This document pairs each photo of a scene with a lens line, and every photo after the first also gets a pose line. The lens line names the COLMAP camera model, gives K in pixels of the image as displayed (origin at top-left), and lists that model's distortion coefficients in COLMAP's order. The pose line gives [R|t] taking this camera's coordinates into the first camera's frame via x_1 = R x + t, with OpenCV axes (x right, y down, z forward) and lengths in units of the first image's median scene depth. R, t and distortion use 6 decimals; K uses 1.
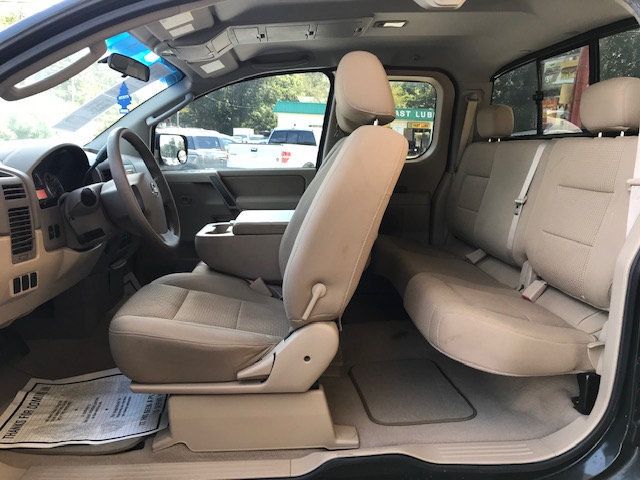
lens RADIAL K [[534.3, 0, 306.9], [0, 534.3, 240.0], [0, 0, 1]] dist [0.015462, -0.004865]
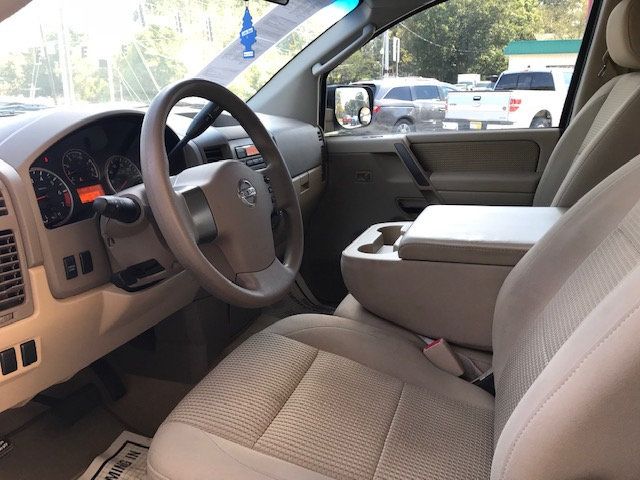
lens RADIAL K [[534.3, 0, 306.9], [0, 534.3, 240.0], [0, 0, 1]] dist [0.015462, -0.004865]
pose [[0.920330, 0.060641, -0.386413, -0.005597], [-0.026202, 0.995248, 0.093781, -0.054717], [0.390264, -0.076185, 0.917546, 0.288401]]
